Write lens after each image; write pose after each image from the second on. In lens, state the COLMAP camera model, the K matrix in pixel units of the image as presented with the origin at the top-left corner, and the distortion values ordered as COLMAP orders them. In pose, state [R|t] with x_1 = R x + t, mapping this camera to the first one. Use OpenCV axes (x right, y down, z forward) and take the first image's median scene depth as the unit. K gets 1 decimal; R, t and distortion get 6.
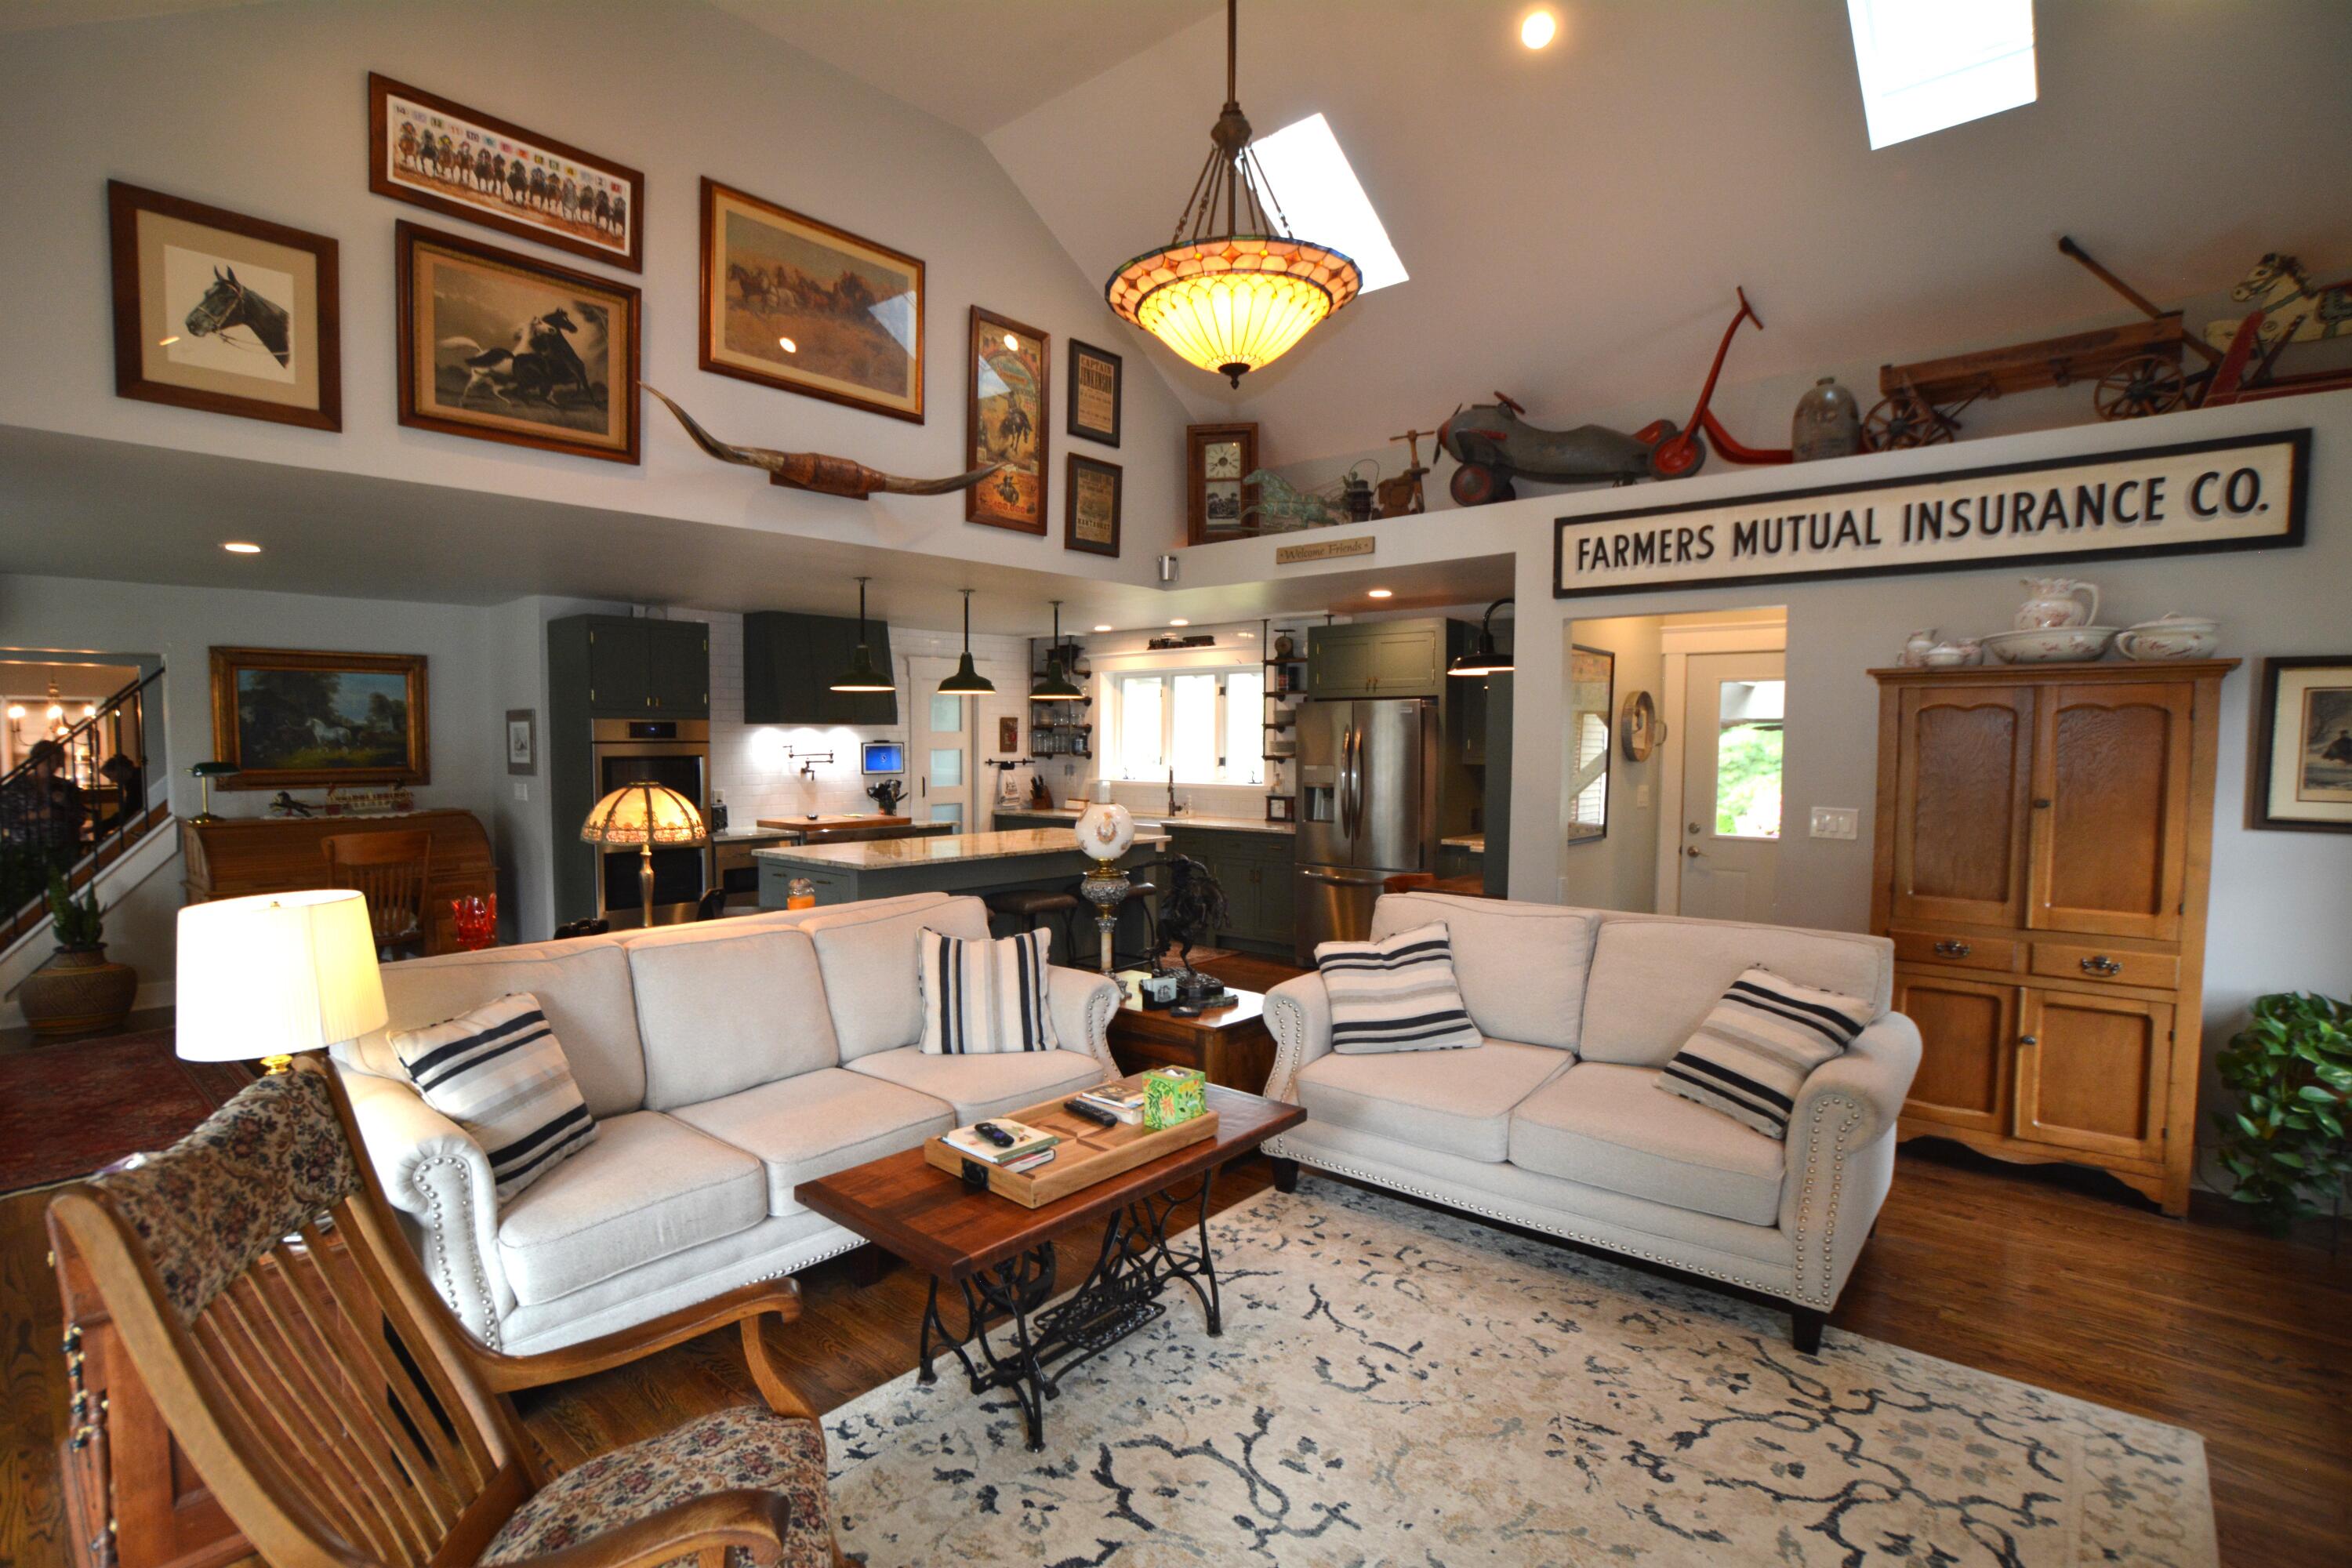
lens RADIAL K [[1120.1, 0, 1178.2], [0, 1120.1, 795.4], [0, 0, 1]] dist [-0.056186, 0.016292]
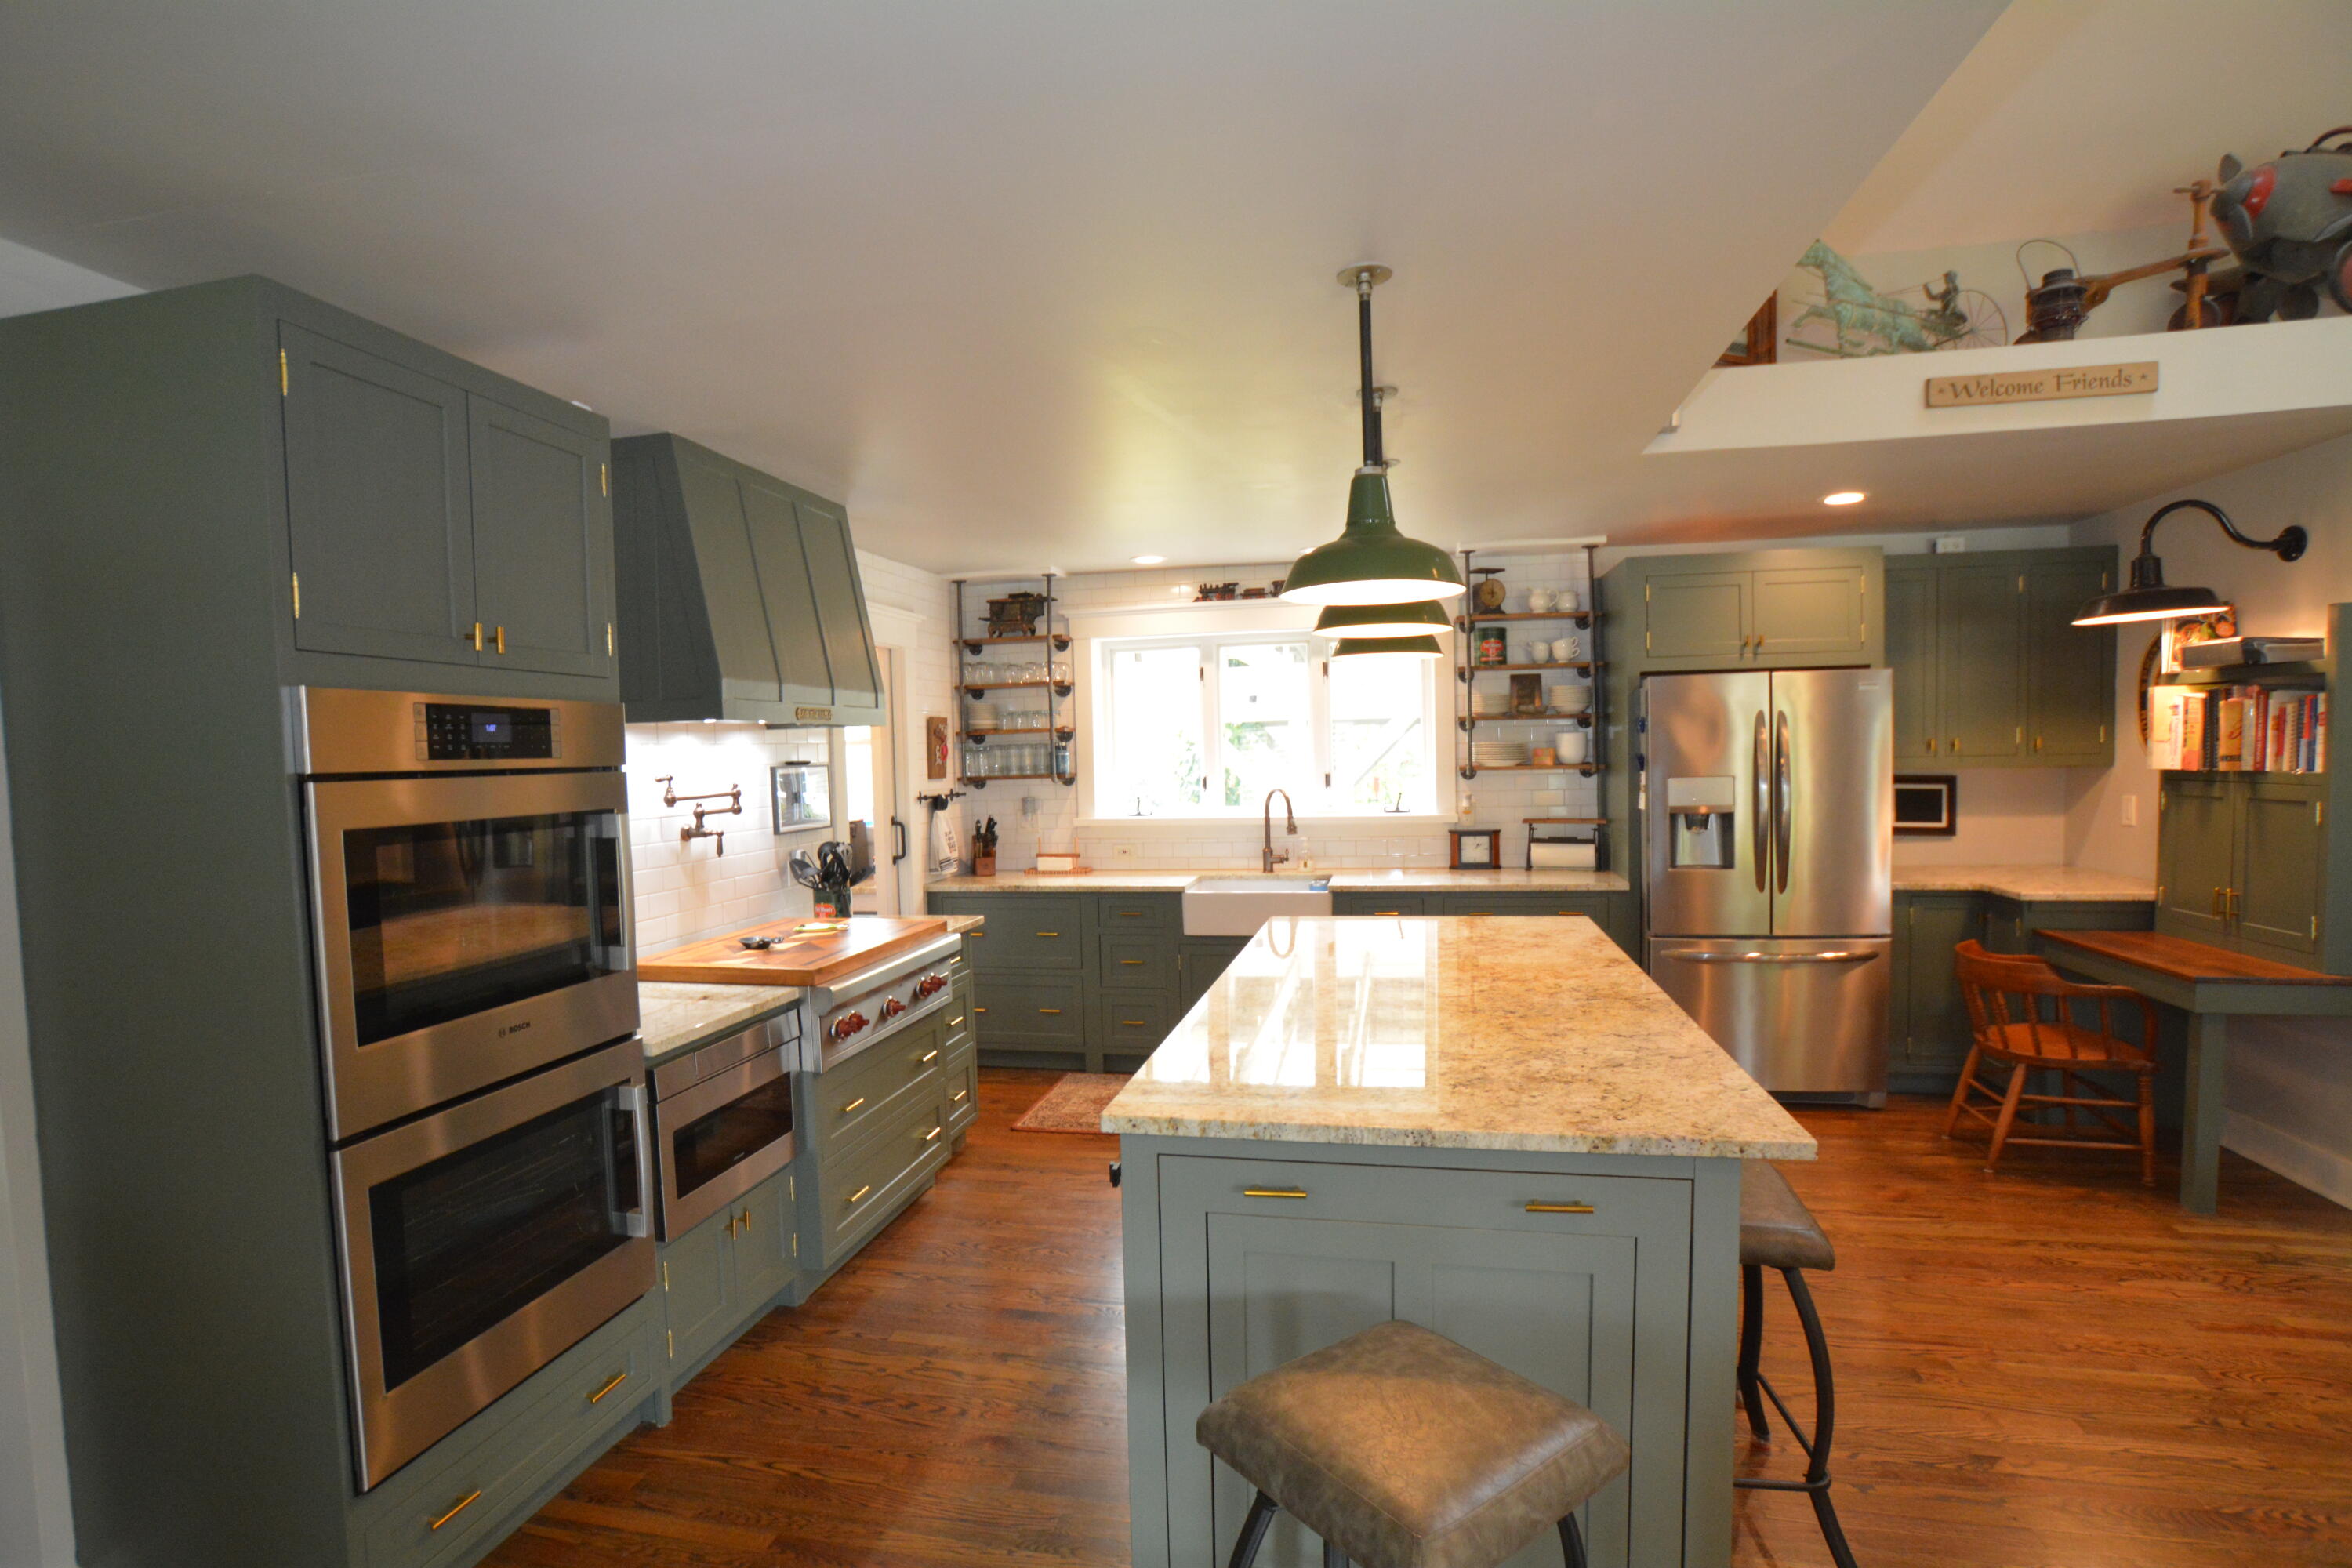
lens RADIAL K [[1120.1, 0, 1166.5], [0, 1120.1, 799.7], [0, 0, 1]] dist [-0.056186, 0.016292]
pose [[0.881835, -0.044289, 0.469473, -0.315810], [0.051260, 0.998683, -0.002071, -0.020924], [-0.468764, 0.025892, 0.882944, 0.450966]]
